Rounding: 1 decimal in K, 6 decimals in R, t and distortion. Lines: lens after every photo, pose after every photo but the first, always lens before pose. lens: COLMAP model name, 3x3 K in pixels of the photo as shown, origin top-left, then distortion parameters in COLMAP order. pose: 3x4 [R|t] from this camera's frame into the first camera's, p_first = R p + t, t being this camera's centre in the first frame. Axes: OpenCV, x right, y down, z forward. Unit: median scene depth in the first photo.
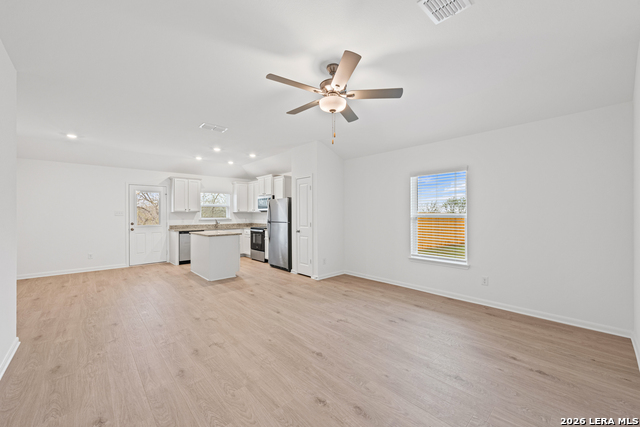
lens RADIAL K [[255.0, 0, 322.3], [0, 255.0, 211.3], [0, 0, 1]] dist [-0.003682, 0.000418]
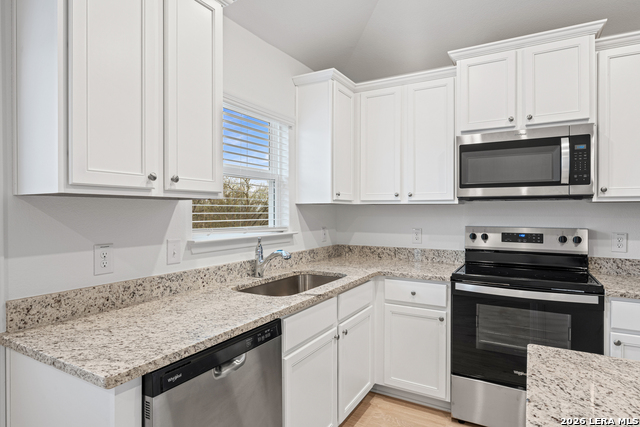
lens RADIAL K [[362.9, 0, 322.0], [0, 362.9, 210.6], [0, 0, 1]] dist [-0.008451, 0.003076]
pose [[0.952623, 0.004003, 0.304127, -0.871453], [-0.006259, 0.999960, 0.006445, 0.014834], [-0.304089, -0.008043, 0.952610, 1.351939]]
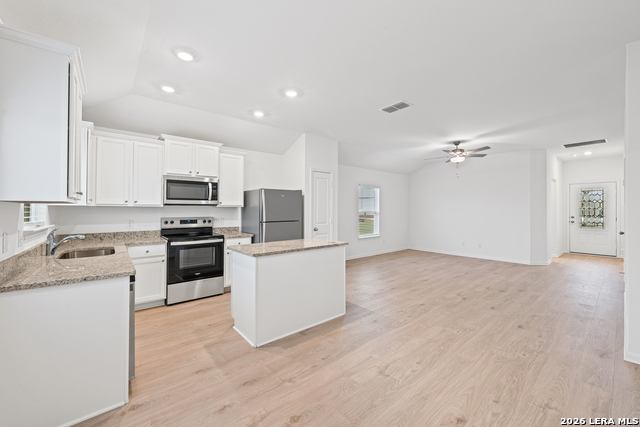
lens RADIAL K [[255.0, 0, 320.3], [0, 255.0, 208.1], [0, 0, 1]] dist [-0.003682, 0.000418]
pose [[0.051006, 0.009489, 0.998653, -1.343299], [-0.007771, 0.999928, -0.009104, 0.014499], [-0.998668, -0.007296, 0.051076, 1.266500]]
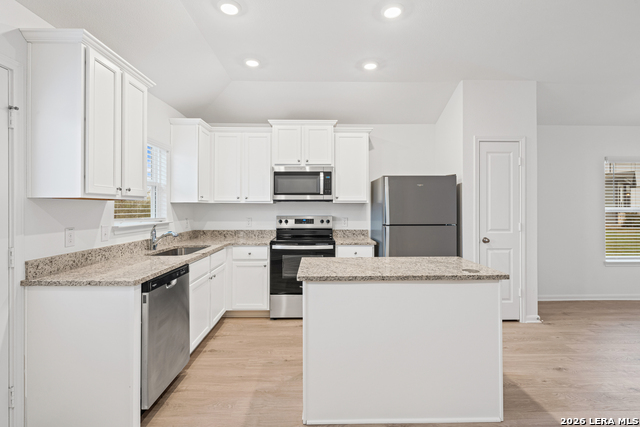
lens RADIAL K [[307.5, 0, 320.2], [0, 307.5, 205.1], [0, 0, 1]] dist [0.001525, -0.002690]
pose [[0.664410, 0.009066, 0.747314, -1.078787], [-0.008651, 0.999953, -0.004439, 0.013912], [-0.747319, -0.003515, 0.664457, 1.125633]]
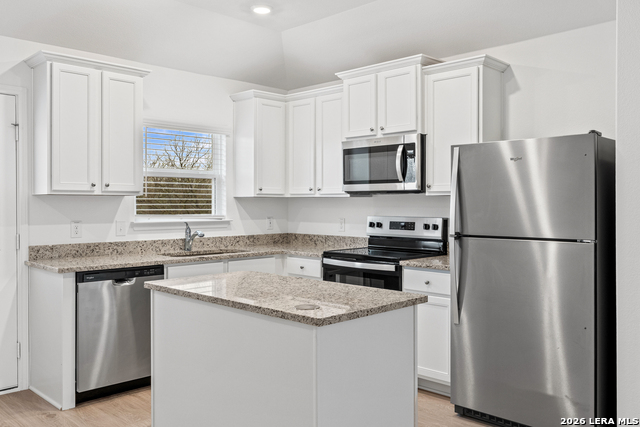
lens RADIAL K [[546.4, 0, 324.1], [0, 546.4, 204.0], [0, 0, 1]] dist [0.001411, -0.003268]
pose [[0.998711, 0.004387, 0.050564, -0.564423], [-0.004905, 0.999937, 0.010110, 0.009089], [-0.050516, -0.010345, 0.998670, 0.741211]]
